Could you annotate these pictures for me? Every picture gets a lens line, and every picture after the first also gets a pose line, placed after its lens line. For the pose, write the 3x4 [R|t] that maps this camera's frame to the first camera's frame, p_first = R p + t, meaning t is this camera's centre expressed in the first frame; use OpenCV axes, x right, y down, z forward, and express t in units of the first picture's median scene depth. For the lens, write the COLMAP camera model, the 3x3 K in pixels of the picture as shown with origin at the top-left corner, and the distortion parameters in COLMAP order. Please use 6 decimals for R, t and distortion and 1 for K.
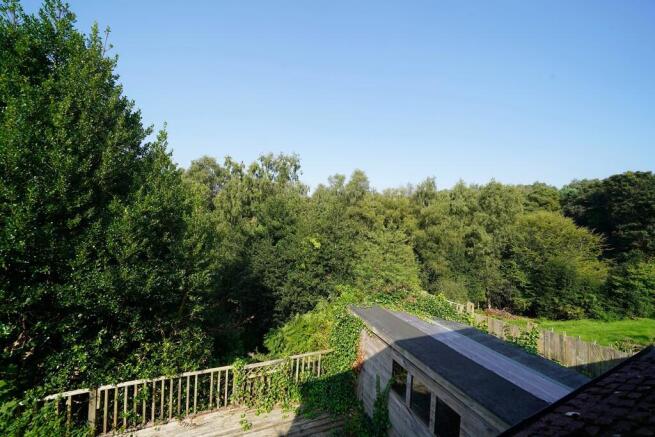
lens RADIAL K [[226.7, 0, 327.5], [0, 226.7, 218.5], [0, 0, 1]] dist [-0.029269, 0.003203]
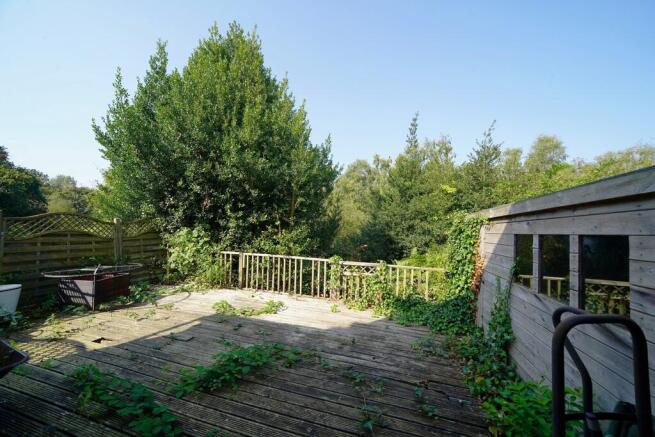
lens RADIAL K [[225.8, 0, 327.5], [0, 225.8, 218.5], [0, 0, 1]] dist [-0.019809, 0.000076]
pose [[0.773755, -0.060927, -0.630548, 0.183349], [0.032801, 0.997882, -0.056171, 0.388919], [0.632635, 0.022780, 0.774115, 0.120079]]
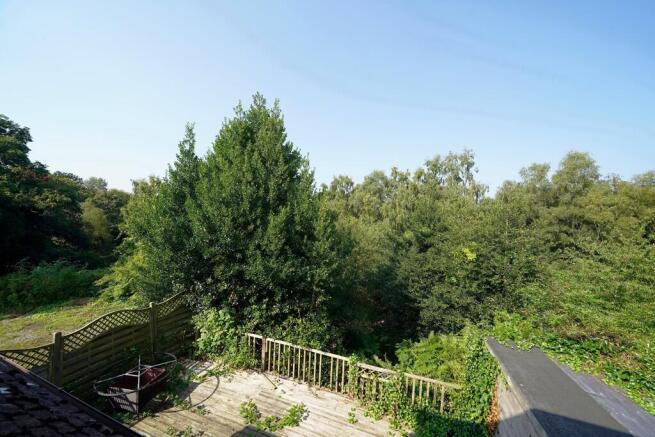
lens RADIAL K [[226.7, 0, 327.5], [0, 226.7, 218.5], [0, 0, 1]] dist [-0.029269, 0.003203]
pose [[0.731774, -0.034846, -0.680656, 0.202198], [0.011604, 0.999184, -0.038677, 0.009773], [0.681449, 0.020404, 0.731581, 0.079843]]
